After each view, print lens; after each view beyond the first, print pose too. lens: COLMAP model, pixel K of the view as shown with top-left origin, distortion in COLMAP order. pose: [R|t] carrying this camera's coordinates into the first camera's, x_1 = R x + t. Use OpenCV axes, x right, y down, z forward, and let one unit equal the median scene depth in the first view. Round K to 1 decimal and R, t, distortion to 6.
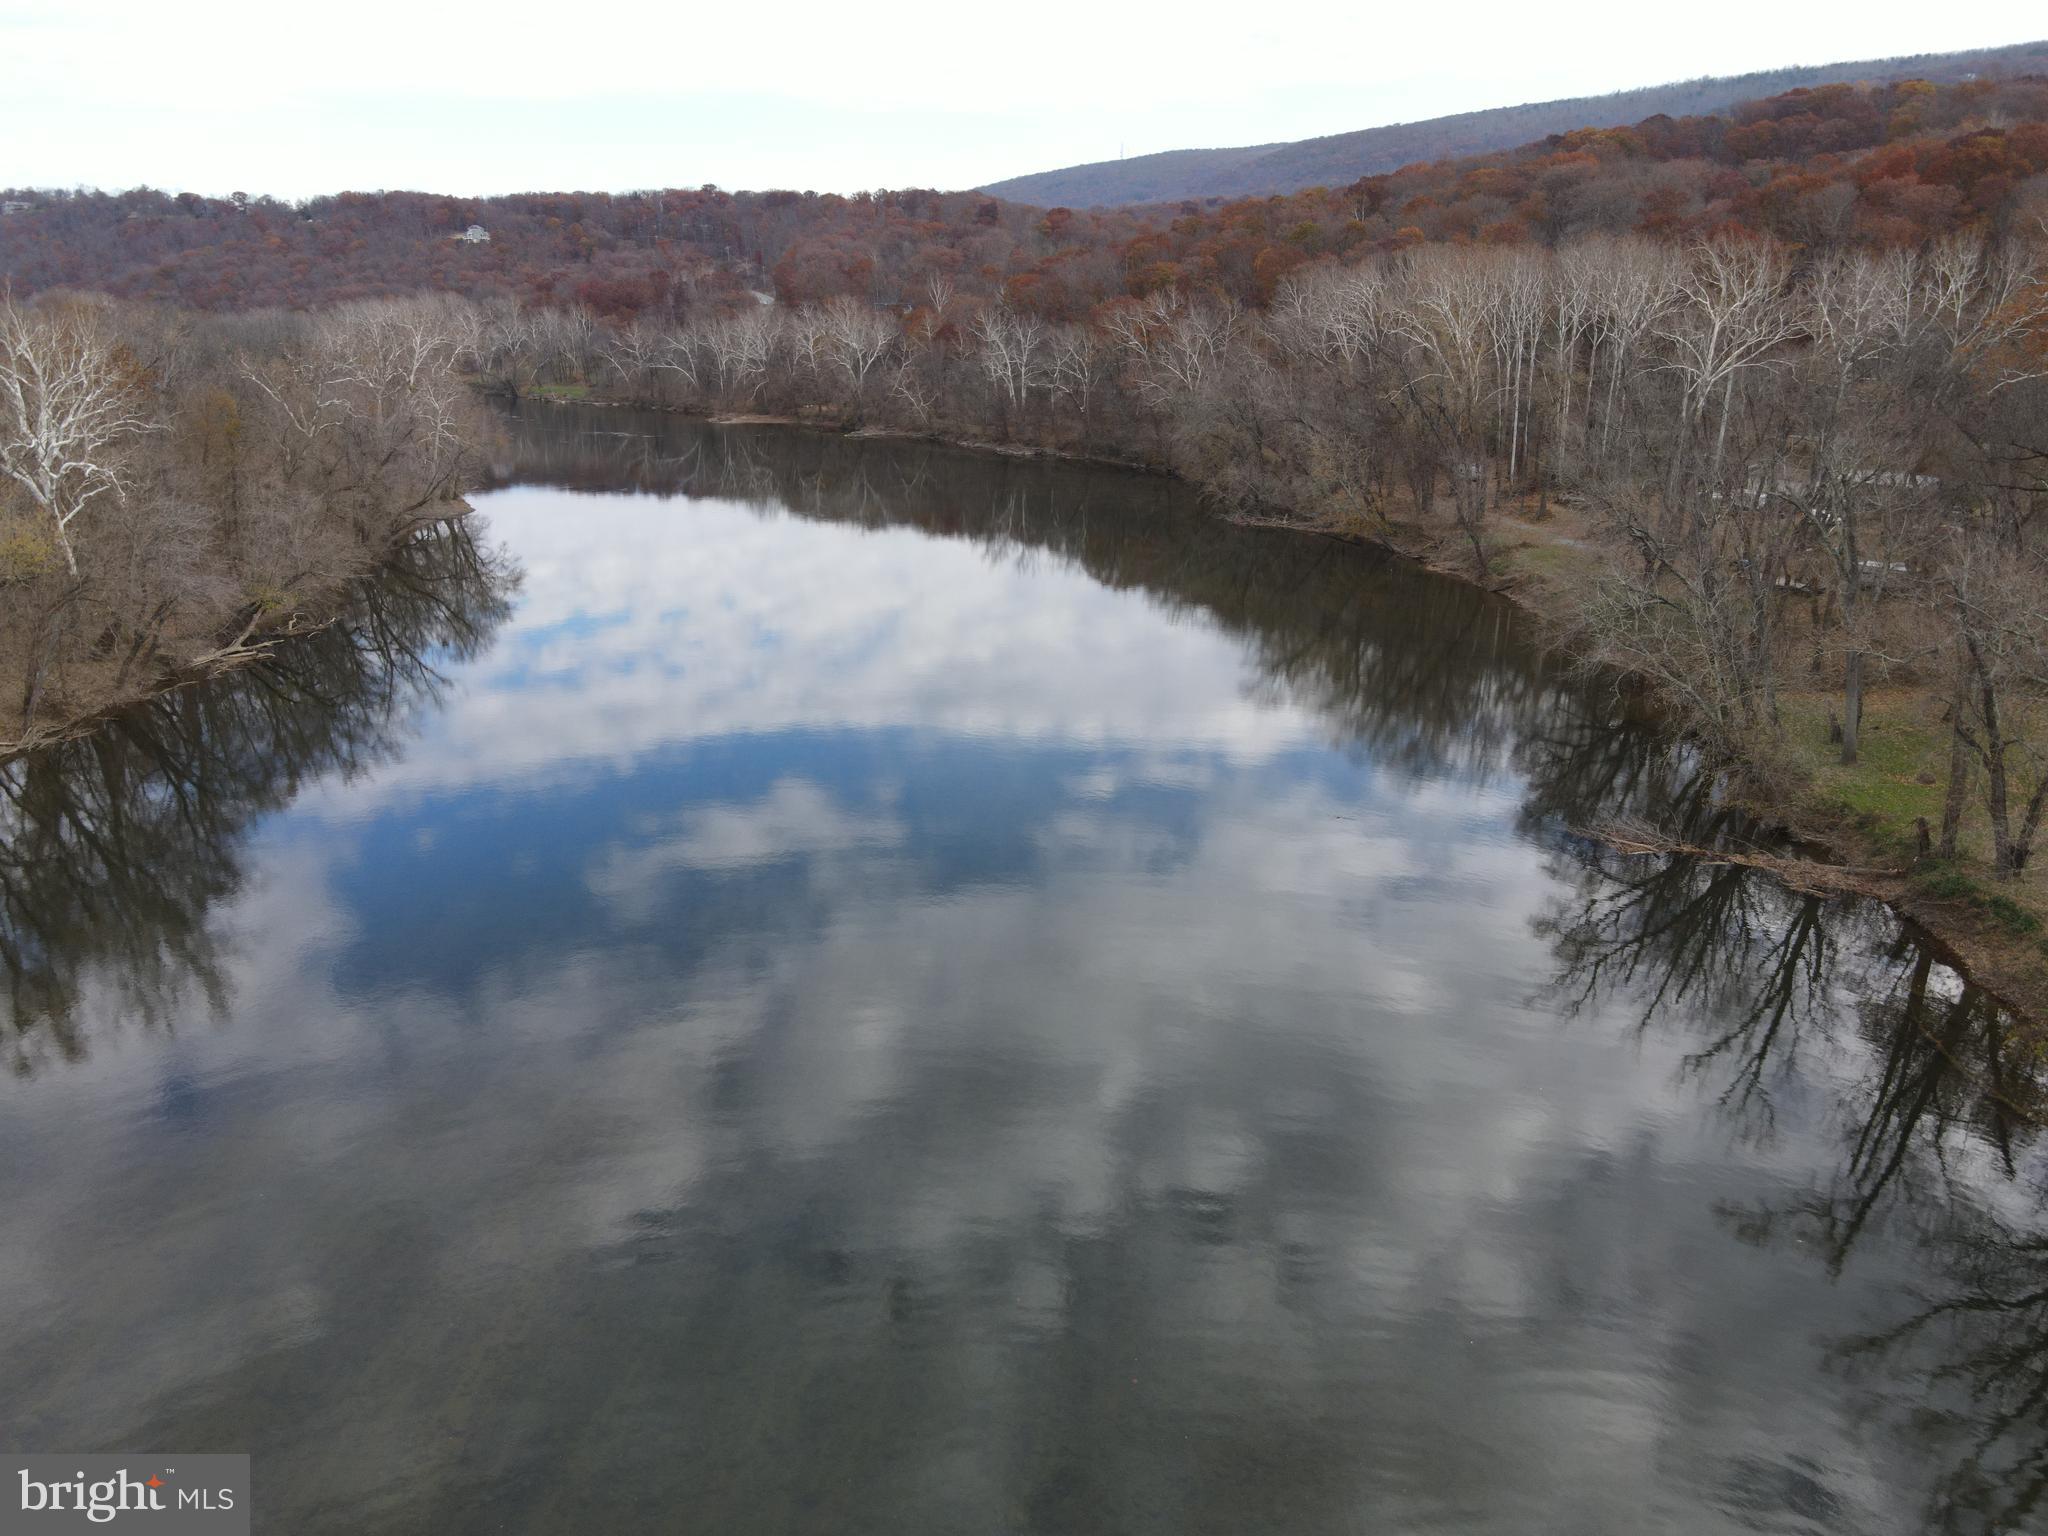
lens RADIAL K [[1482.2, 0, 1027.9], [0, 1482.2, 769.3], [0, 0, 1]] dist [0.029545, -0.022123]
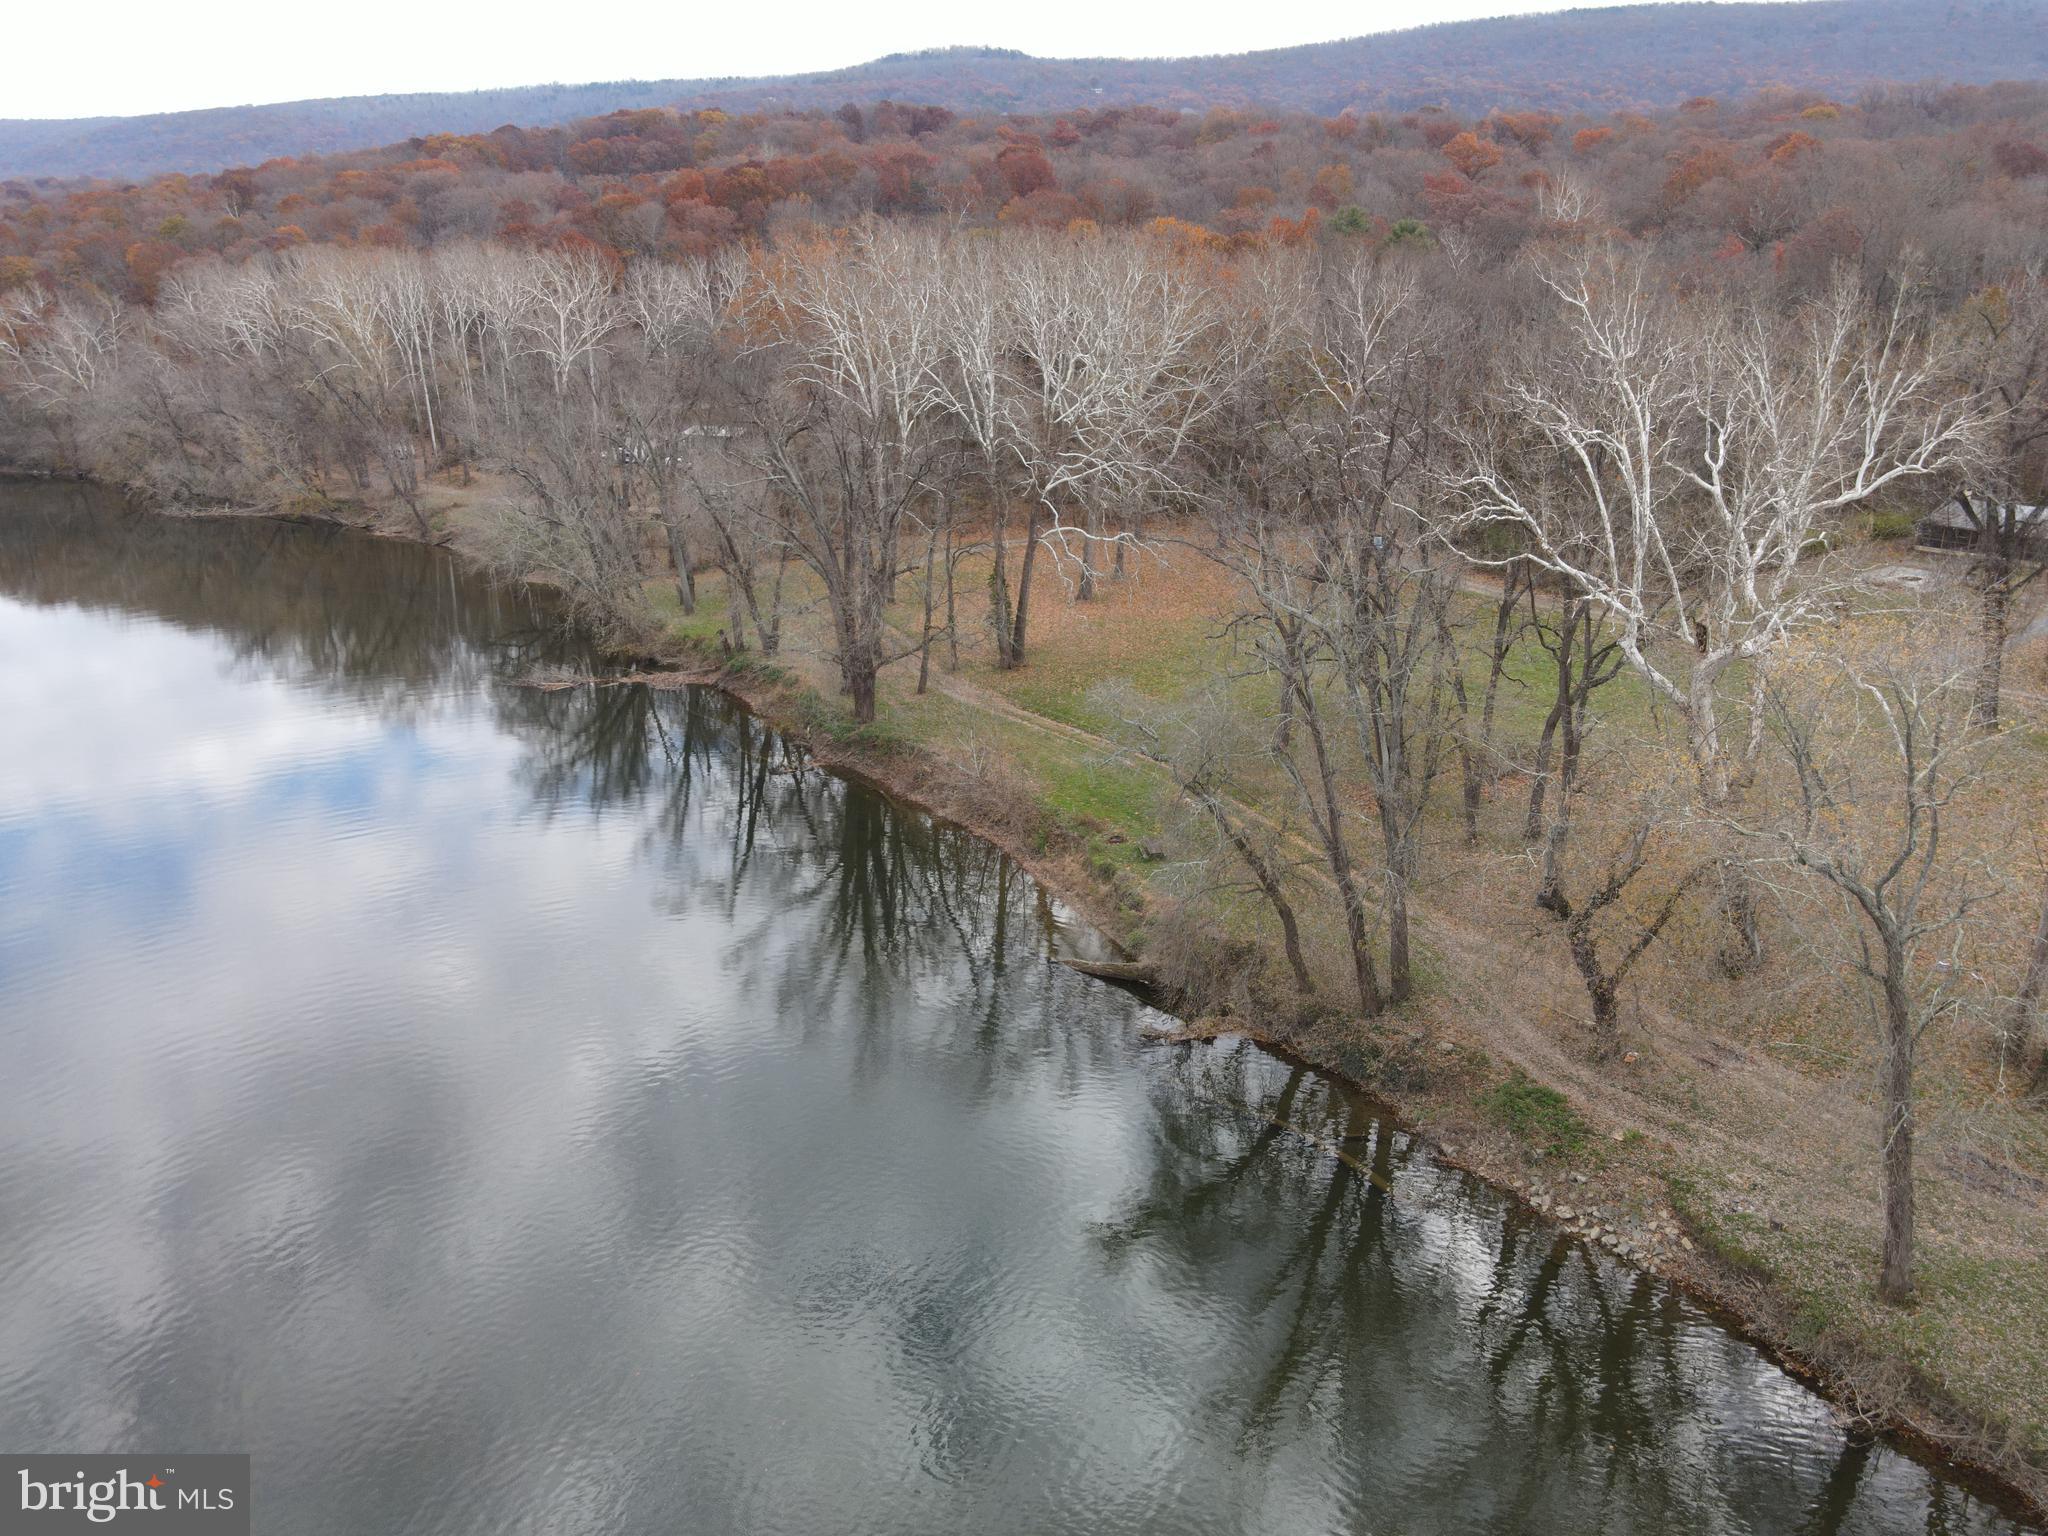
lens RADIAL K [[1482.2, 0, 999.5], [0, 1482.2, 777.6], [0, 0, 1]] dist [0.029545, -0.022123]
pose [[0.793045, -0.196901, 0.576464, -0.034797], [0.191406, 0.978936, 0.071054, 0.042901], [-0.578311, 0.053990, 0.814028, -0.145813]]
